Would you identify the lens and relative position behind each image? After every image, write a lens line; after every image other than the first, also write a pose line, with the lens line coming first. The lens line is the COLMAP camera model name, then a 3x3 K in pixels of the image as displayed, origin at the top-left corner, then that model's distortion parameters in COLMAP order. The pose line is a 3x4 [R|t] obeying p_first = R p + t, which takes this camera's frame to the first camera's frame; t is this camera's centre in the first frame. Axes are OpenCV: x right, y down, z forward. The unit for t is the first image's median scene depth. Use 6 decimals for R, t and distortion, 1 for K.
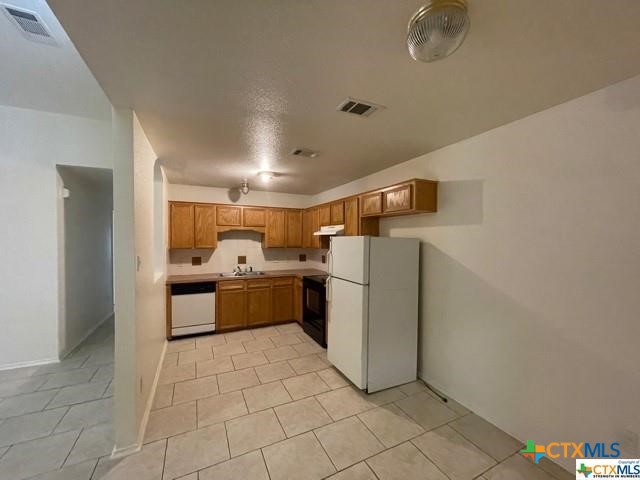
lens RADIAL K [[261.0, 0, 318.6], [0, 261.0, 240.0], [0, 0, 1]] dist [0.000103, -0.000457]
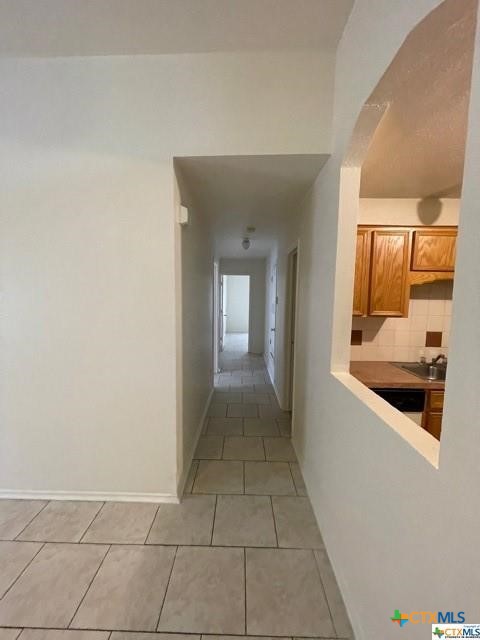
lens RADIAL K [[261.0, 0, 230.0], [0, 261.0, 317.0], [0, 0, 1]] dist [0.000103, -0.000457]
pose [[0.880911, 0.050499, -0.470581, -0.598520], [-0.012915, 0.996486, 0.082758, -0.007363], [0.473106, -0.066825, 0.878467, 0.531388]]
